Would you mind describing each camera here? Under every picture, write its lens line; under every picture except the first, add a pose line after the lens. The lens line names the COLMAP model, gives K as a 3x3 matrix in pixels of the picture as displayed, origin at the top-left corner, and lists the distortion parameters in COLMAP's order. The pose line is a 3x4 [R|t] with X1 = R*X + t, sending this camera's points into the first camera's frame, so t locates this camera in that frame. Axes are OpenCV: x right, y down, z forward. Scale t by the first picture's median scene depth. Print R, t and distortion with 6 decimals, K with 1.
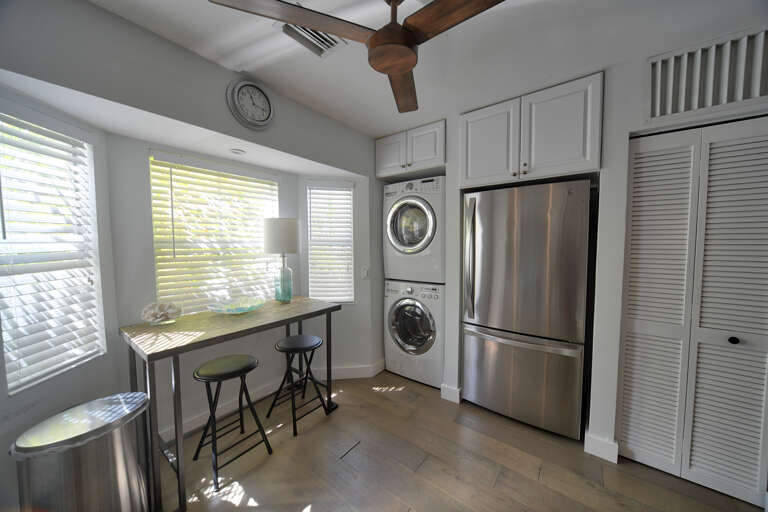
lens RADIAL K [[264.1, 0, 384.0], [0, 264.1, 256.0], [0, 0, 1]] dist [-0.000347, -0.000059]
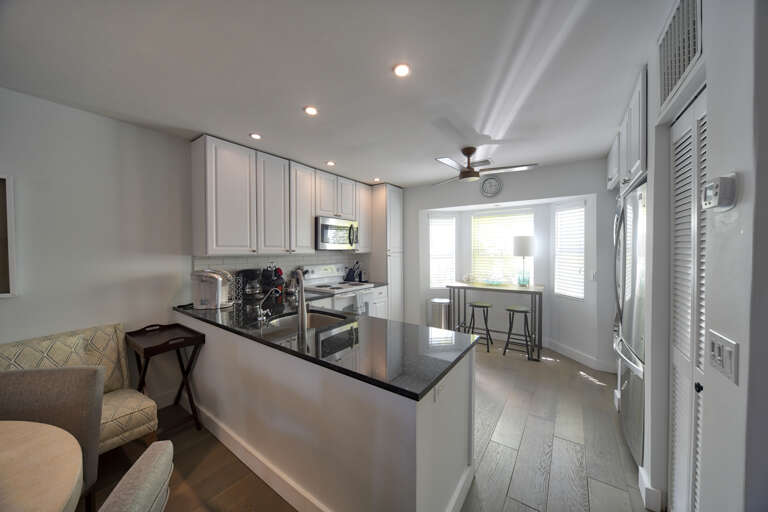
lens RADIAL K [[264.1, 0, 384.0], [0, 264.1, 256.0], [0, 0, 1]] dist [-0.000347, -0.000059]
pose [[0.035123, 0.030821, -0.998908, 1.106718], [-0.048944, 0.998378, 0.029084, -0.013818], [0.998184, 0.047869, 0.036575, 0.043140]]
